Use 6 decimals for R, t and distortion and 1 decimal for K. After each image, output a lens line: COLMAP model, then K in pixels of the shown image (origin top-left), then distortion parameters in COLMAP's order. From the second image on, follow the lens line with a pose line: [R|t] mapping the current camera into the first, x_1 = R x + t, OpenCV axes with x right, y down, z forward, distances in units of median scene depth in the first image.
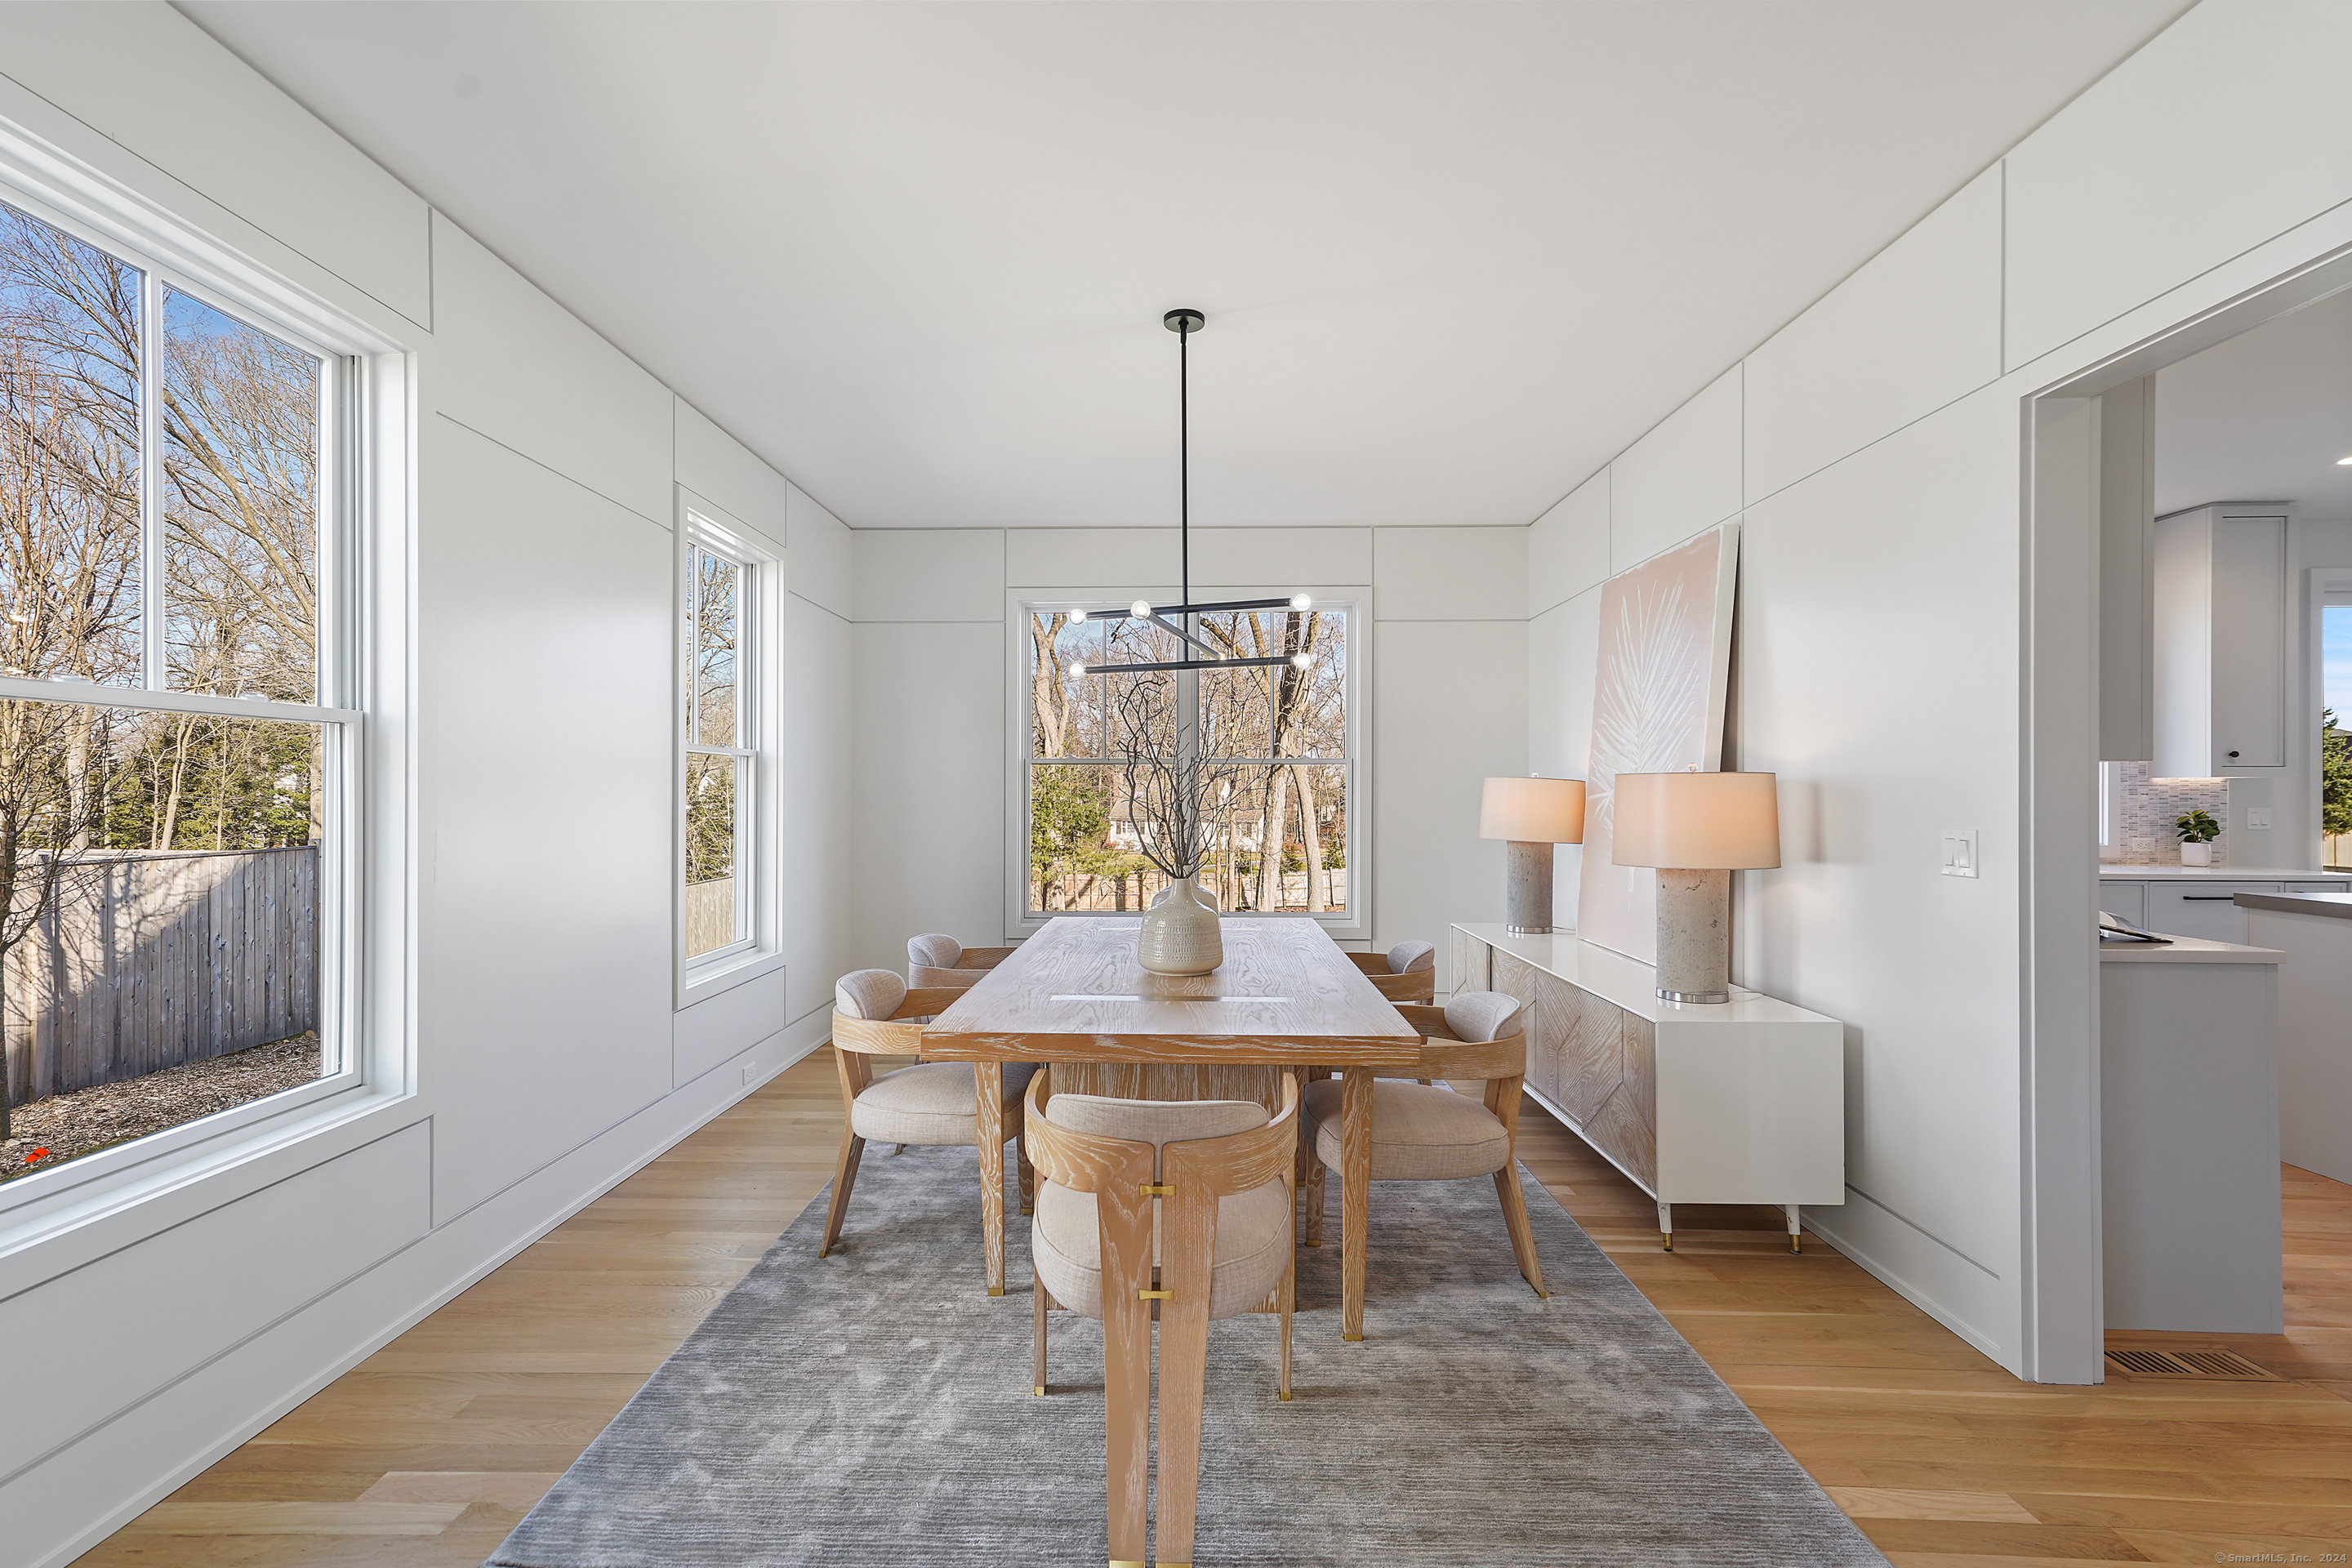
lens RADIAL K [[1065.1, 0, 1171.0], [0, 1065.1, 789.0], [0, 0, 1]] dist [0.020608, 0.000501]
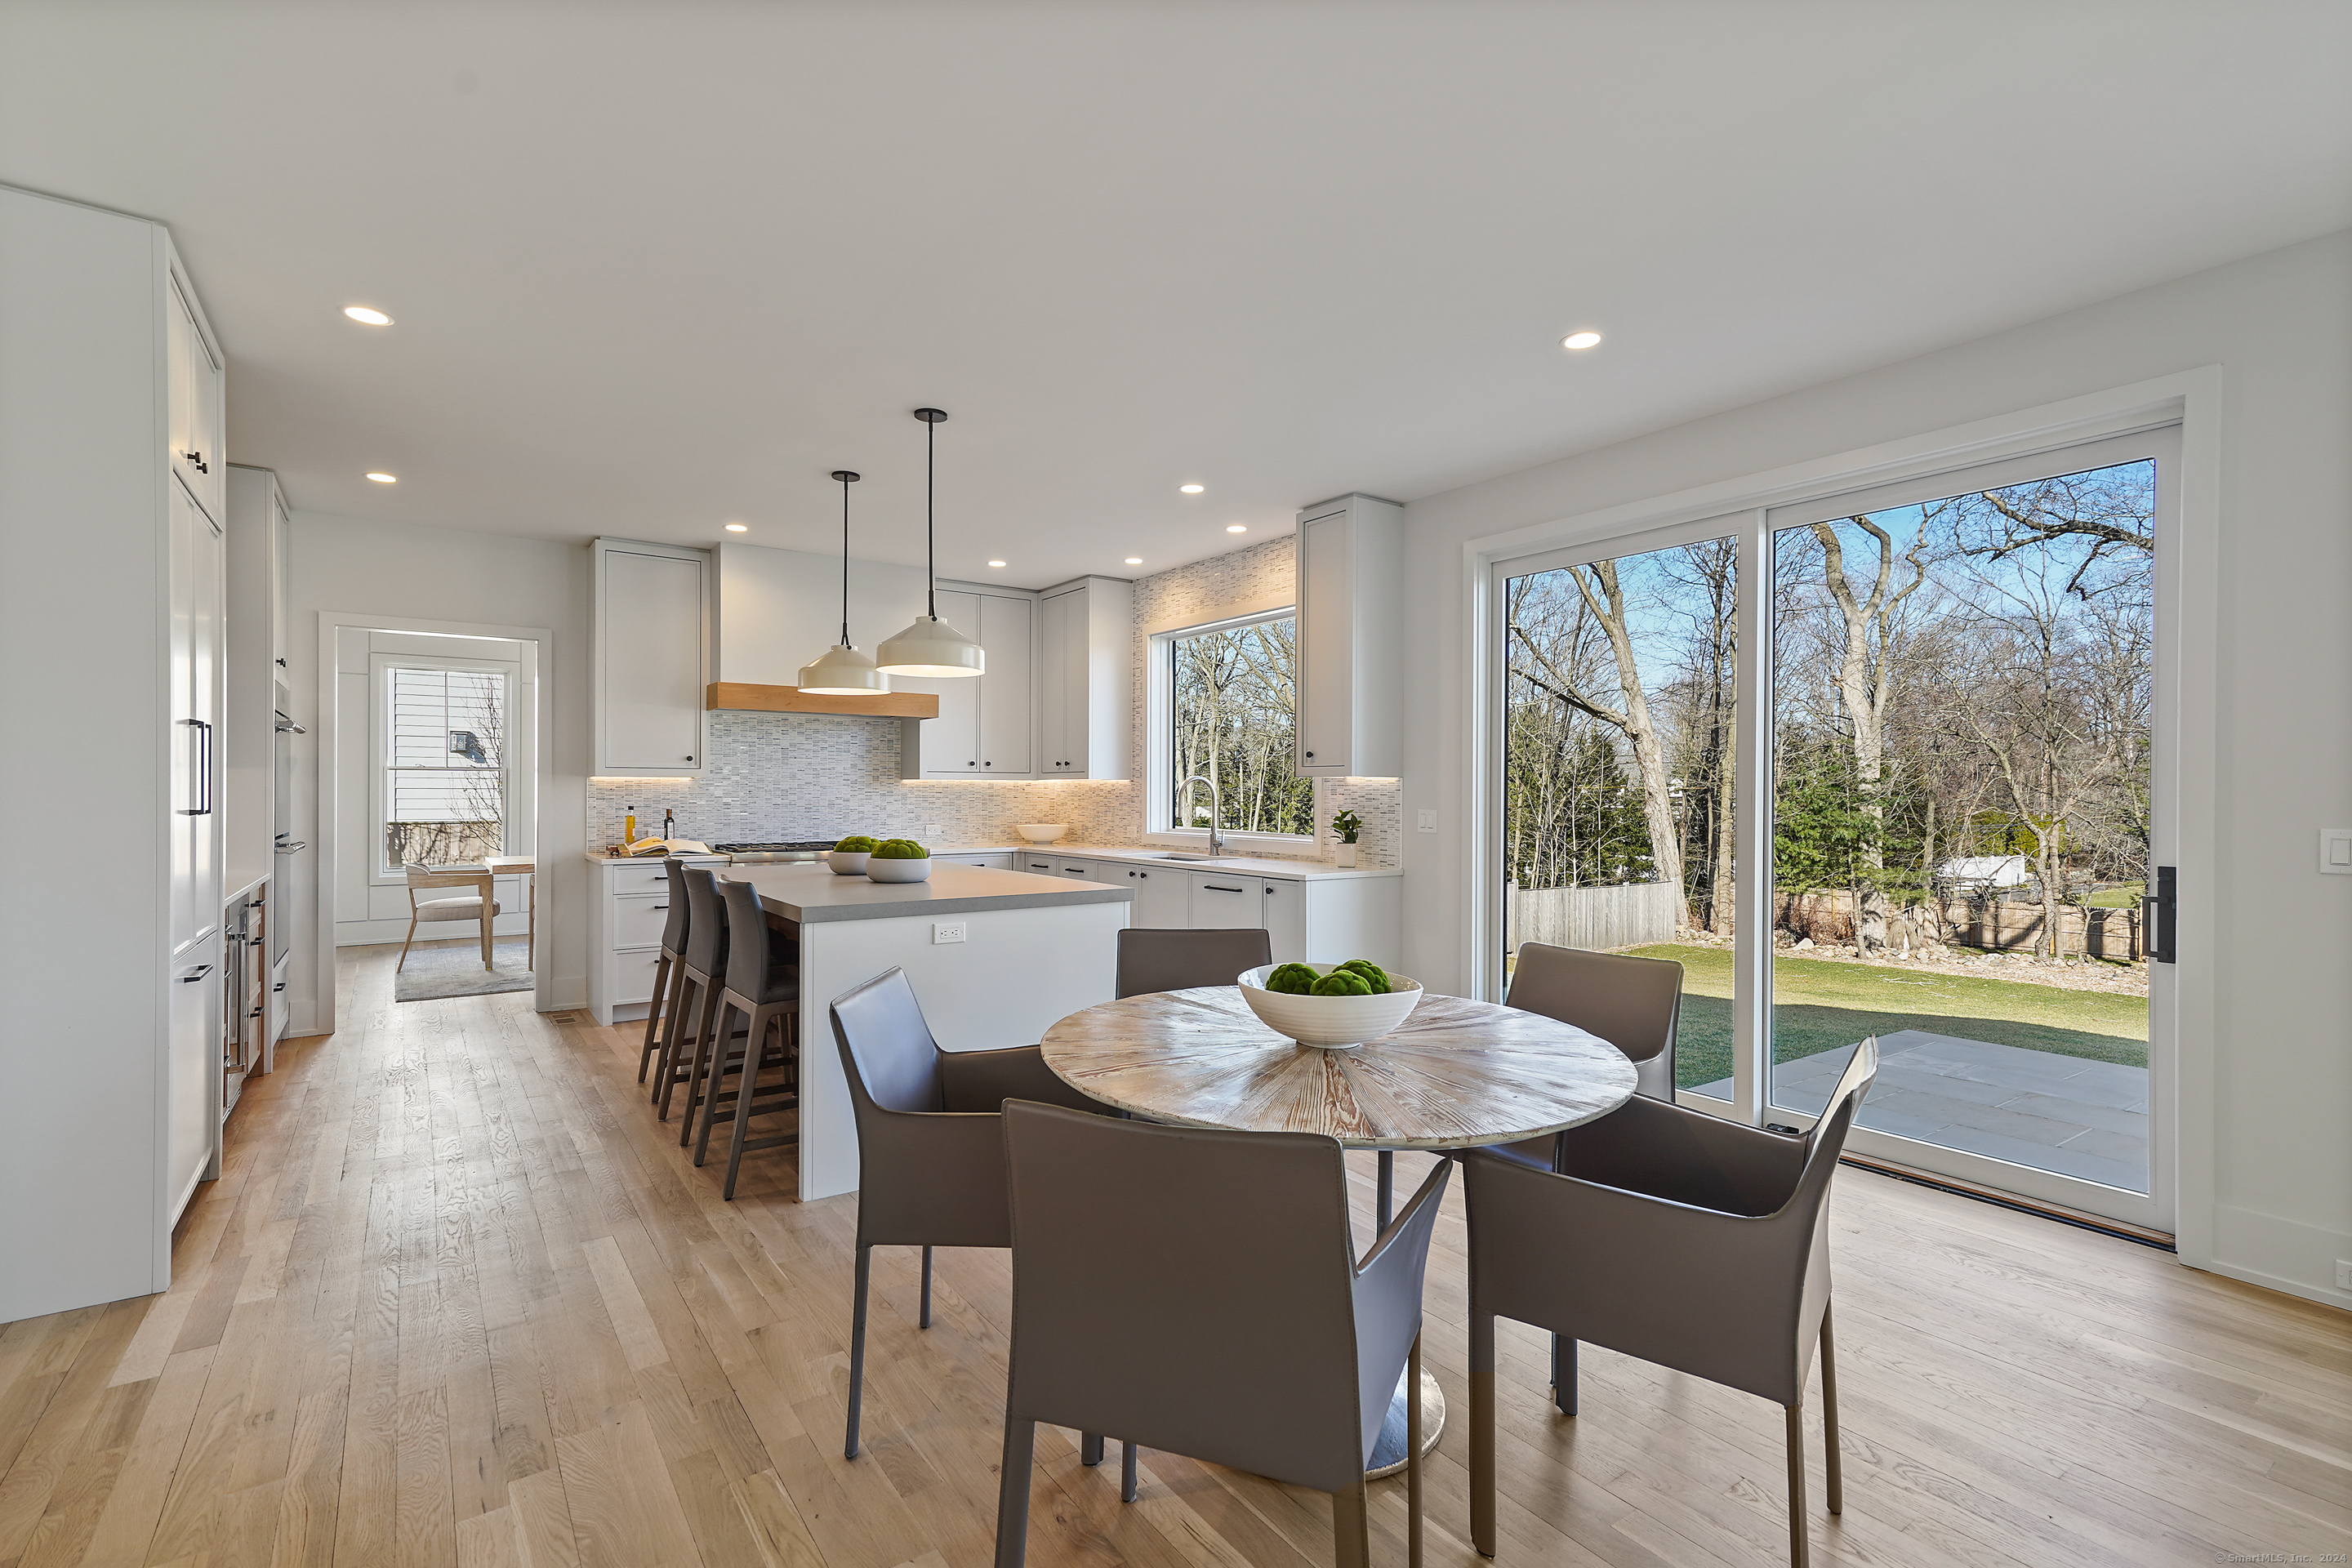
lens RADIAL K [[1070.5, 0, 1165.2], [0, 1070.5, 794.5], [0, 0, 1]] dist [-0.000276, 0.000009]
pose [[0.592557, 0.005443, -0.805510, 2.151322], [-0.002862, 0.999985, 0.004653, 0.001384], [0.805523, -0.000452, 0.592564, 0.380525]]
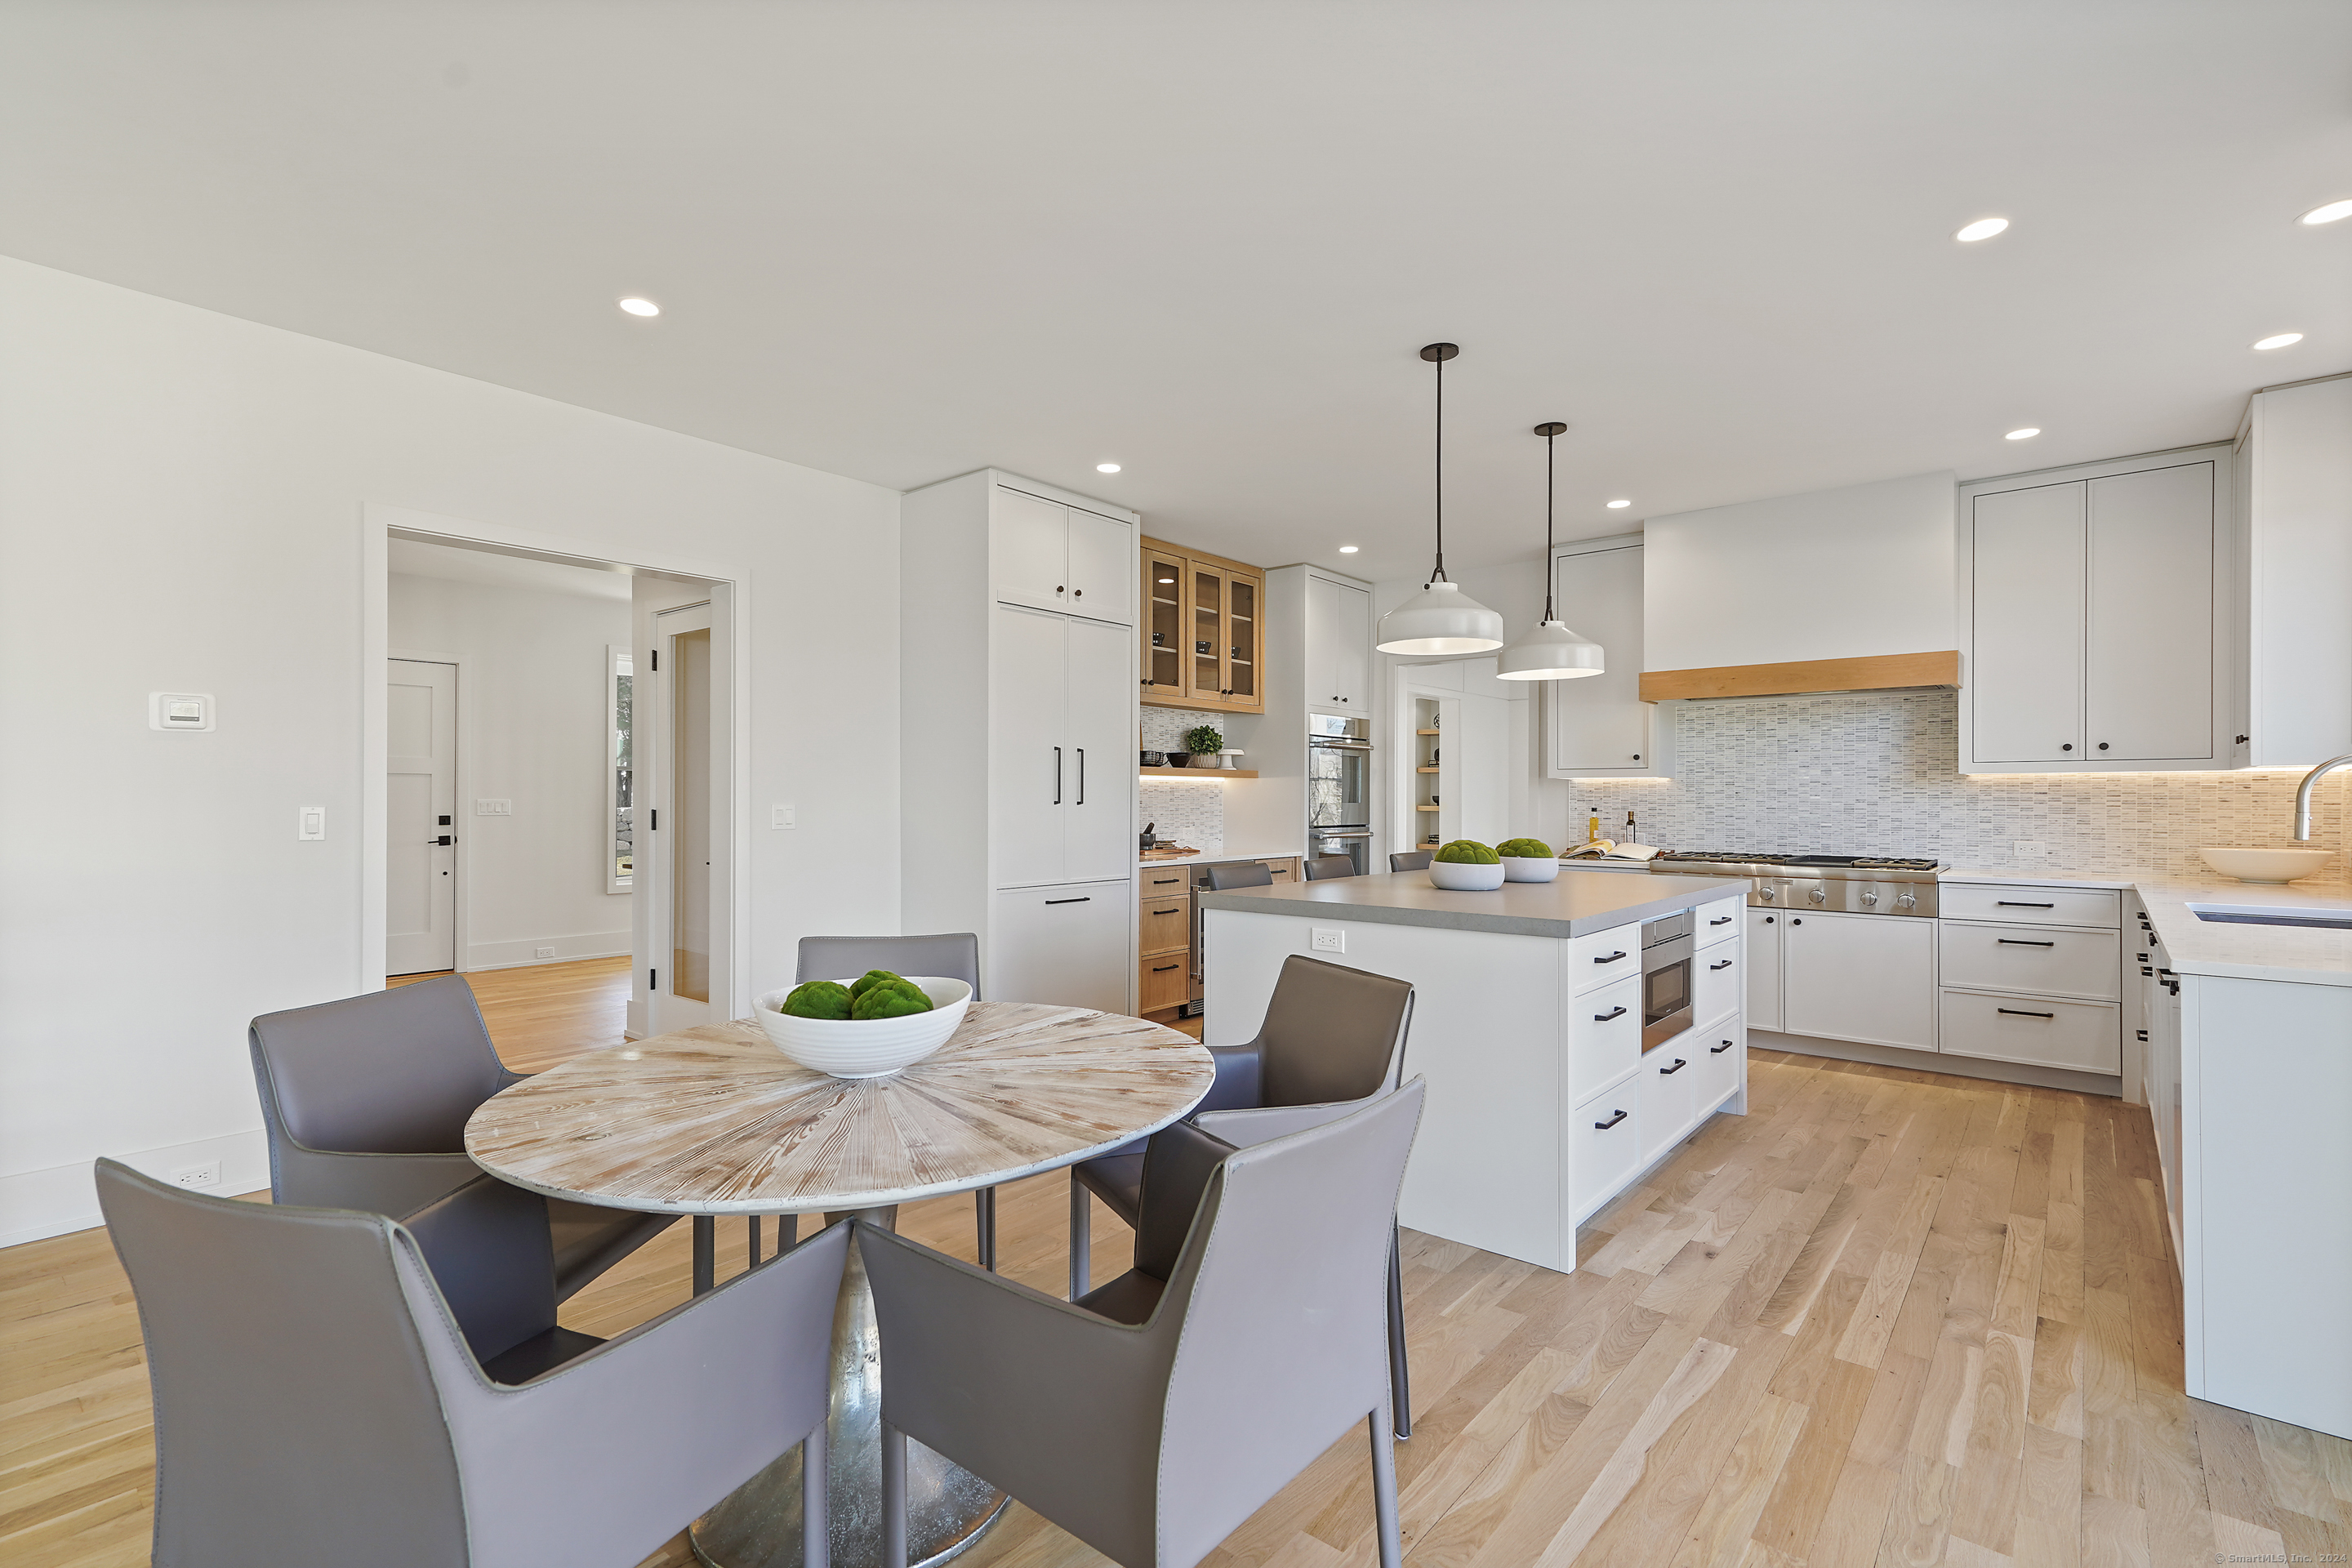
lens RADIAL K [[1084.5, 0, 1170.7], [0, 1084.5, 794.0], [0, 0, 1]] dist [0.014573, 0.007036]
pose [[-0.628940, -0.003453, -0.777446, 2.042783], [-0.000920, 0.999993, -0.003697, 0.013936], [0.777453, -0.001610, -0.628938, 1.151140]]
